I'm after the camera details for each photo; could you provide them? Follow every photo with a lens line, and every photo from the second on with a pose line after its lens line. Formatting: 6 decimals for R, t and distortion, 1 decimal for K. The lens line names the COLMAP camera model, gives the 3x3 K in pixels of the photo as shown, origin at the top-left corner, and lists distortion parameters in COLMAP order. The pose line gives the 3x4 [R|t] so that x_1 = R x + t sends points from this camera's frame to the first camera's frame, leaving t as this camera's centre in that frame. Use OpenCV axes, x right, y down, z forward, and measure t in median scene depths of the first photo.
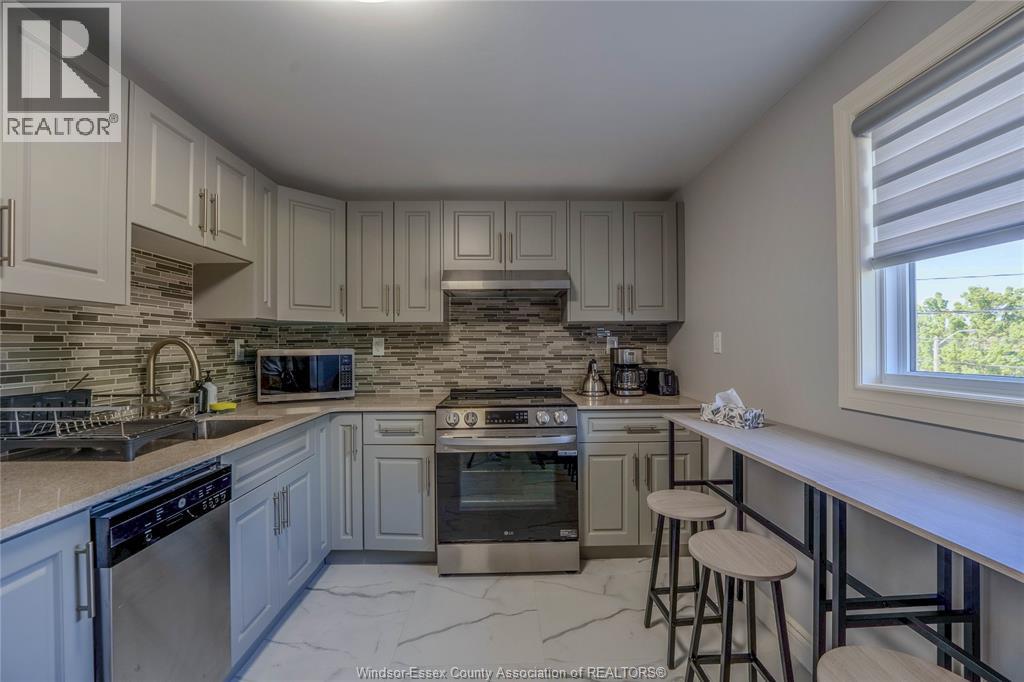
lens RADIAL K [[421.7, 0, 509.8], [0, 421.7, 343.0], [0, 0, 1]] dist [-0.014306, -0.000276]
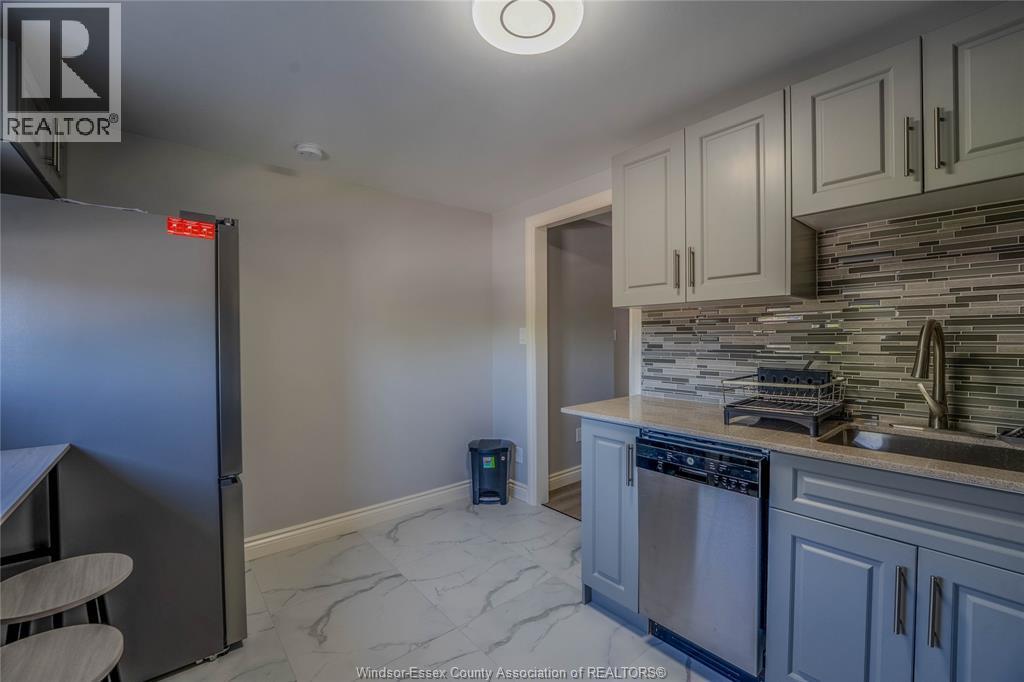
lens RADIAL K [[421.7, 0, 511.7], [0, 421.7, 339.4], [0, 0, 1]] dist [-0.014306, -0.000276]
pose [[-0.781088, 0.018905, -0.624135, 0.143864], [0.020591, 0.999778, 0.004514, 0.001655], [0.624082, -0.009326, -0.781303, 0.588126]]
